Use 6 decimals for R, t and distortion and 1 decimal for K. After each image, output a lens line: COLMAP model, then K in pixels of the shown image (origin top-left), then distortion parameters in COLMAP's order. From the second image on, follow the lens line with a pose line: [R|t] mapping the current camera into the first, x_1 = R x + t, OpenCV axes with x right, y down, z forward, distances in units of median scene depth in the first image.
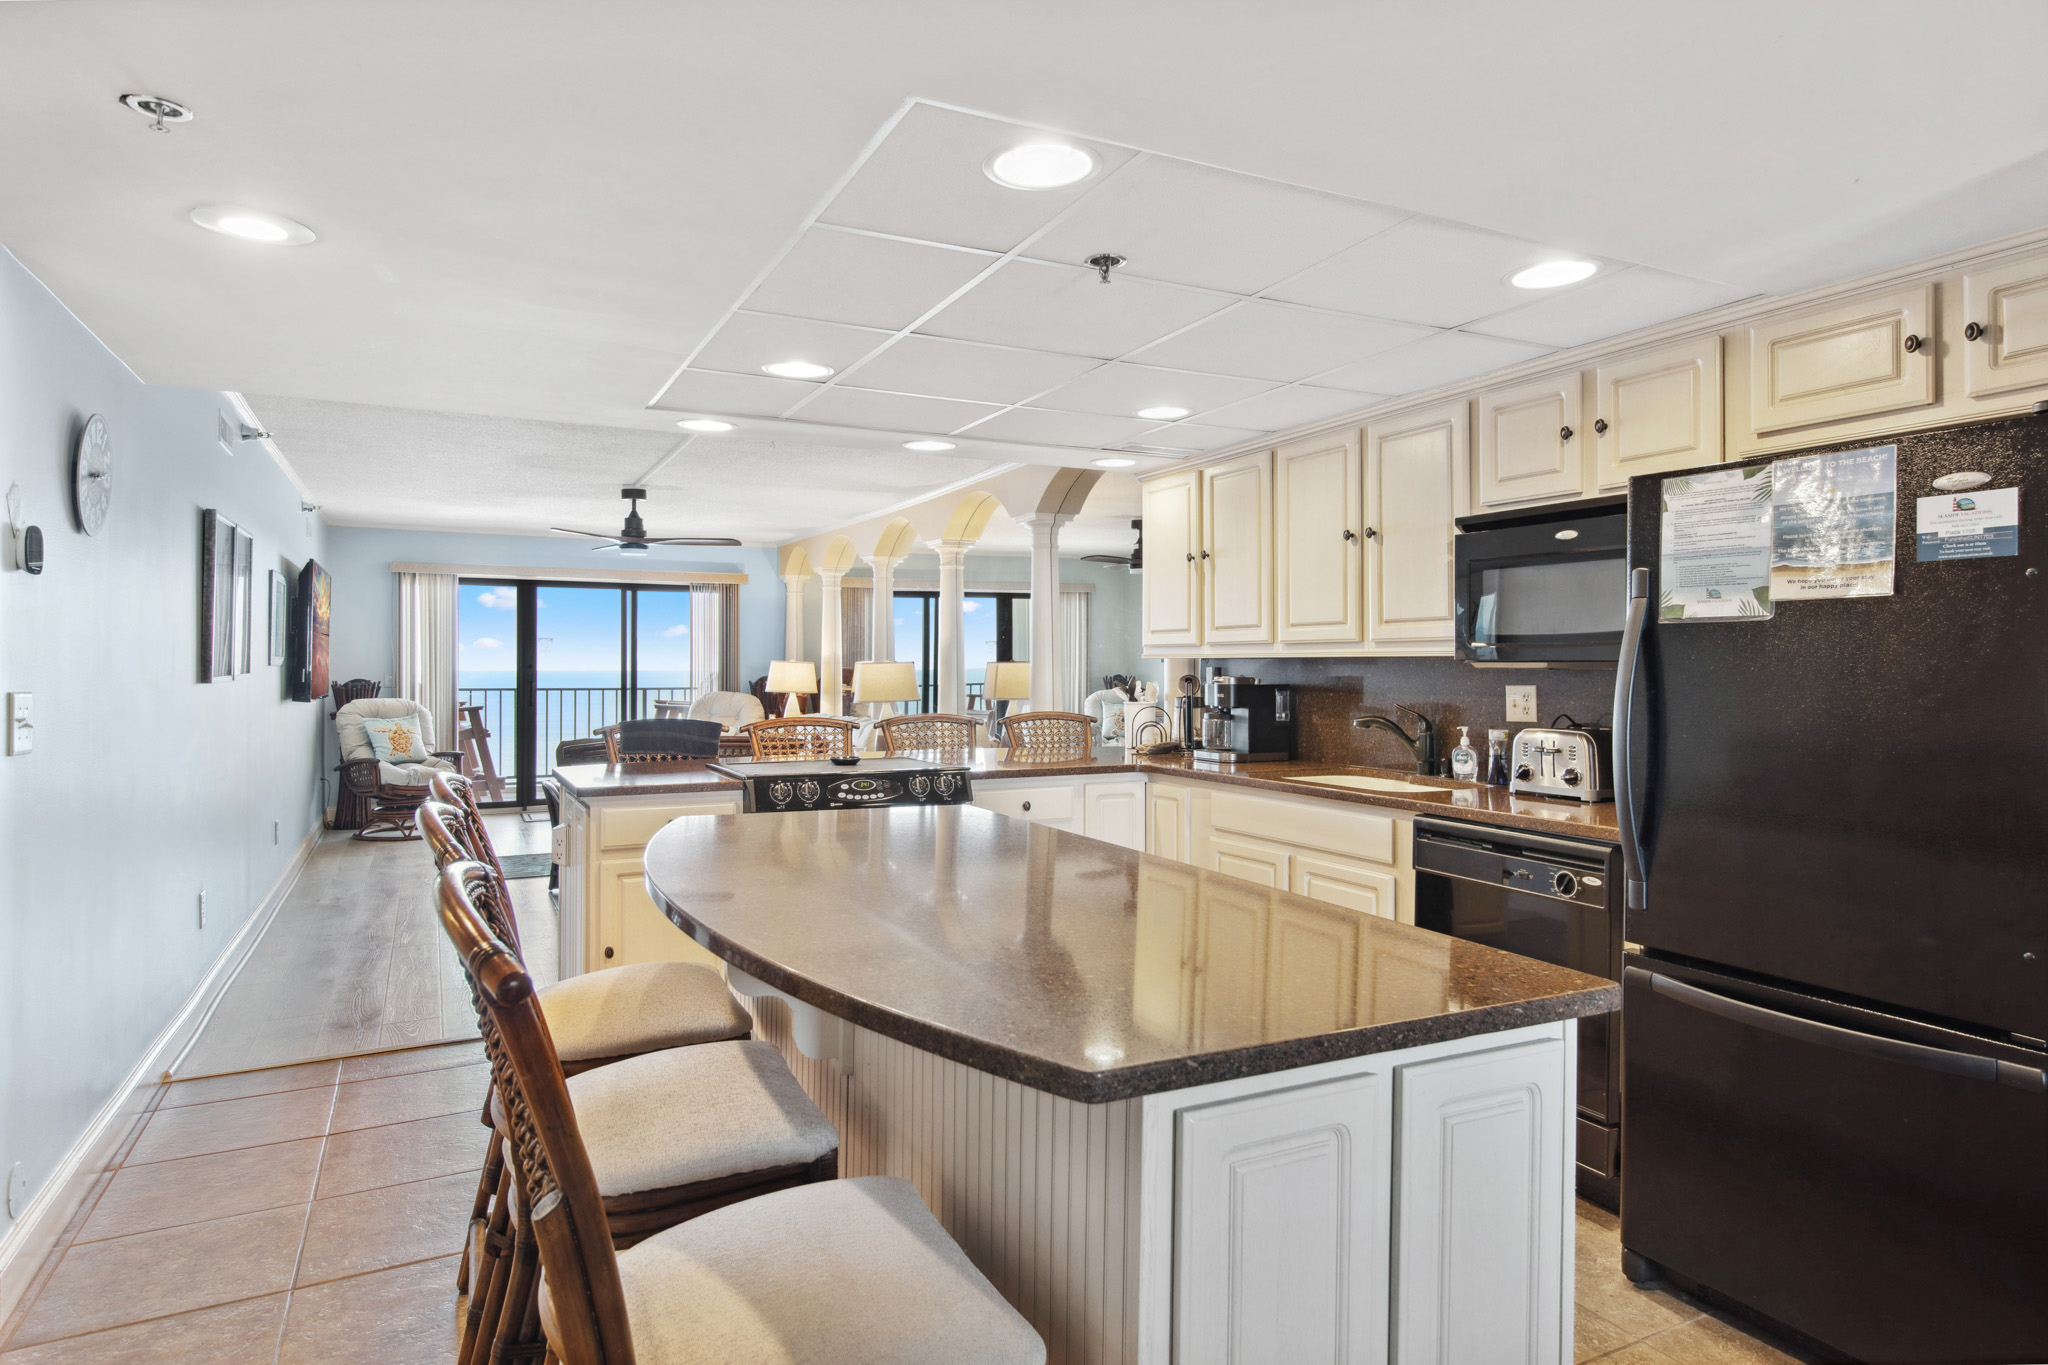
lens RADIAL K [[1113.8, 0, 1024.0], [0, 1113.8, 682.5], [0, 0, 1]] dist [-0.000562, -0.000051]
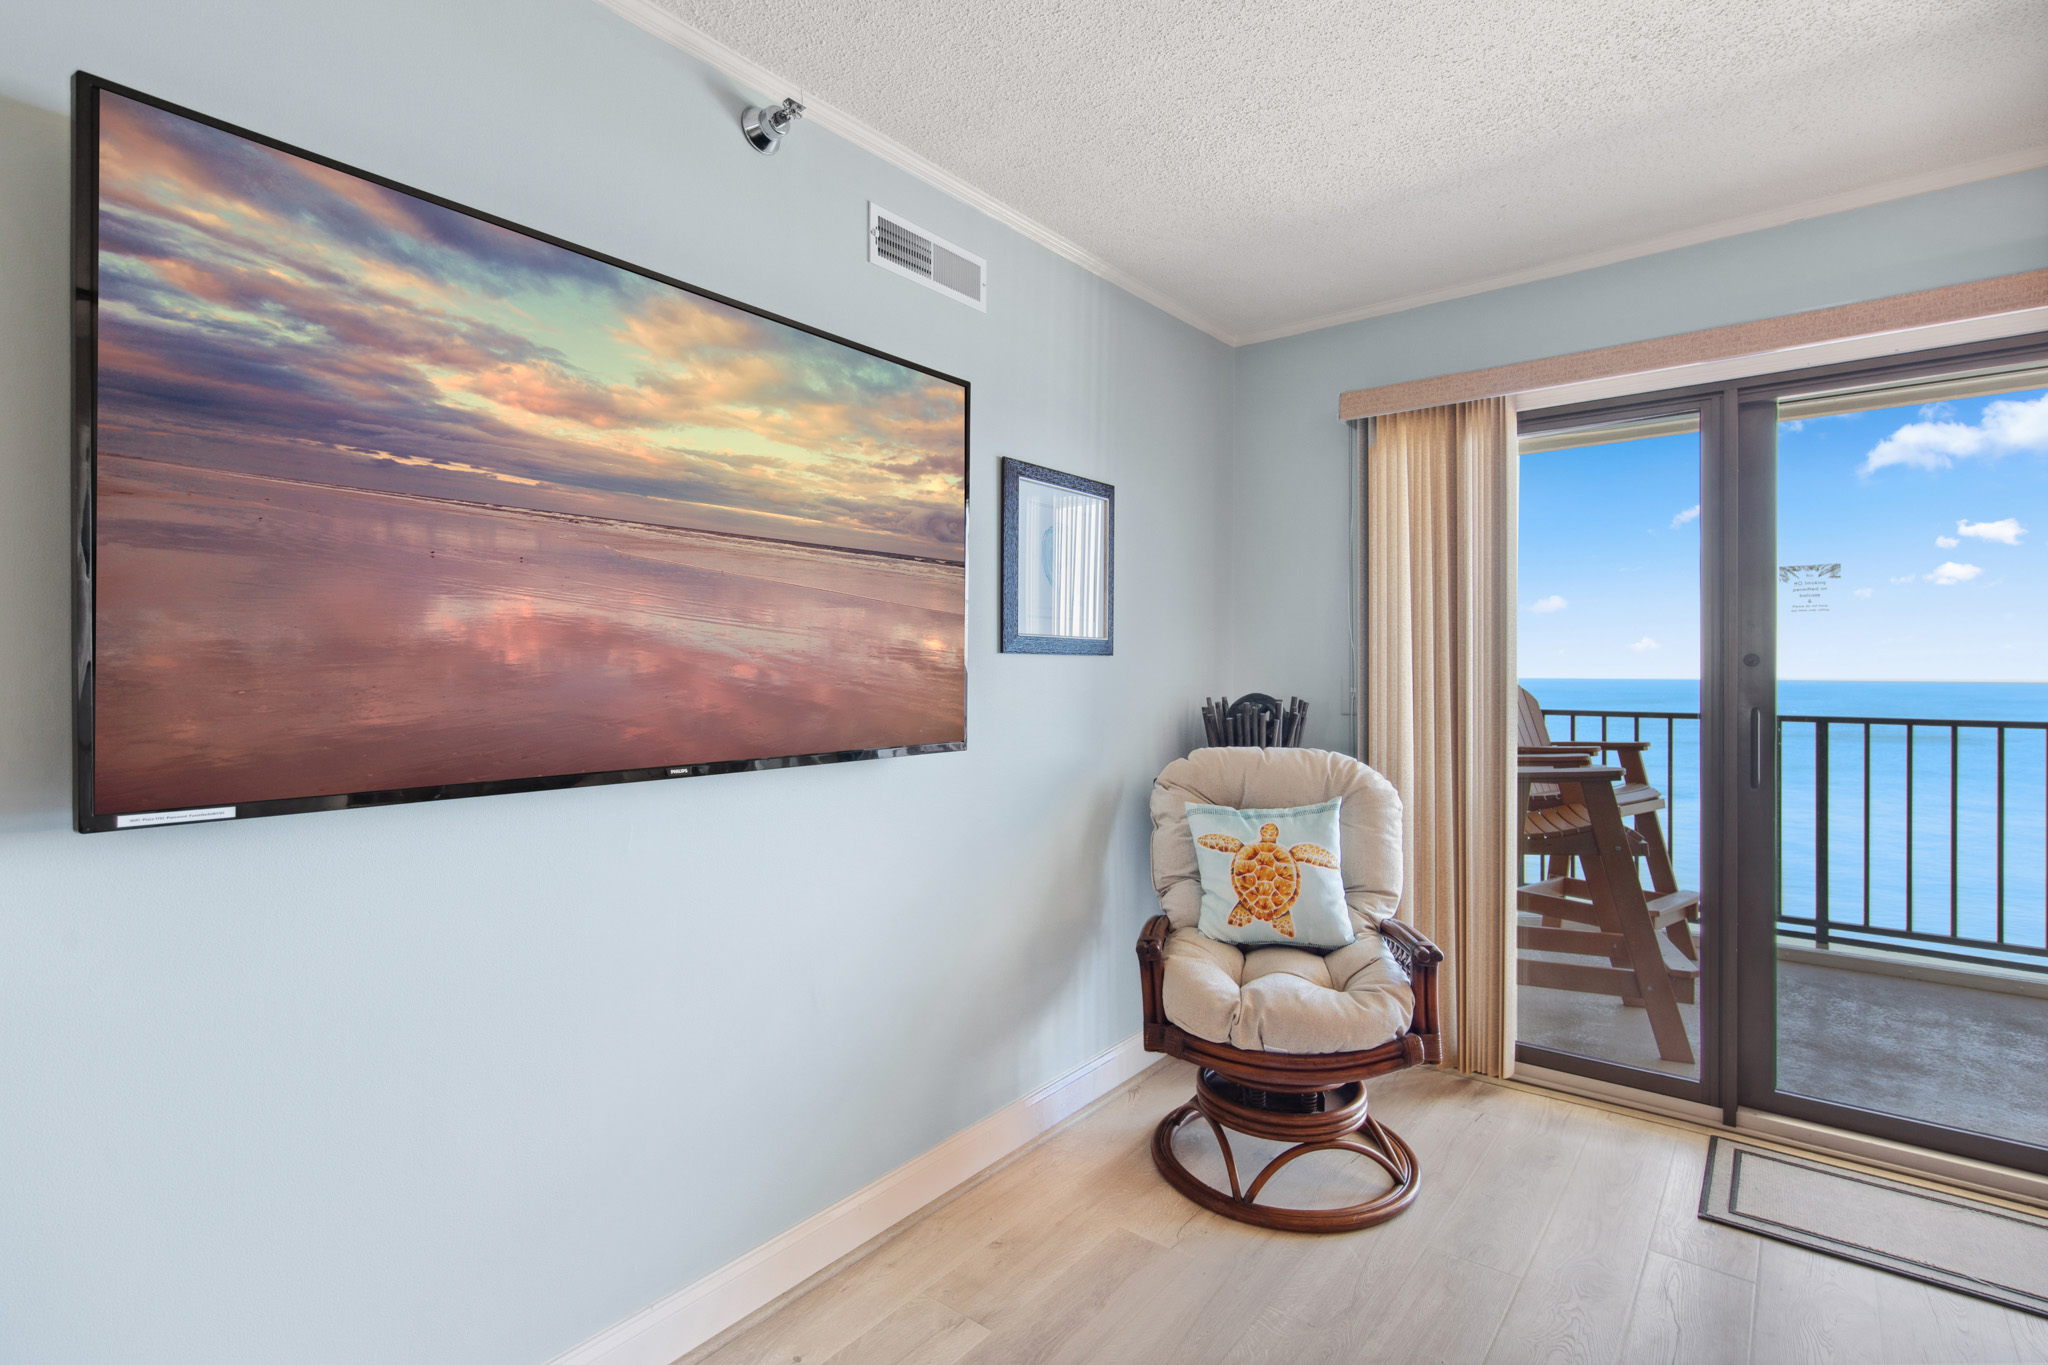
lens RADIAL K [[957.0, 0, 1024.0], [0, 957.0, 682.5], [0, 0, 1]] dist [0.000353, 0.000137]
pose [[0.457112, -0.000391, -0.889409, -0.307236], [0.002297, 0.999997, 0.000741, -0.005279], [0.889406, -0.002382, 0.457111, 0.722658]]
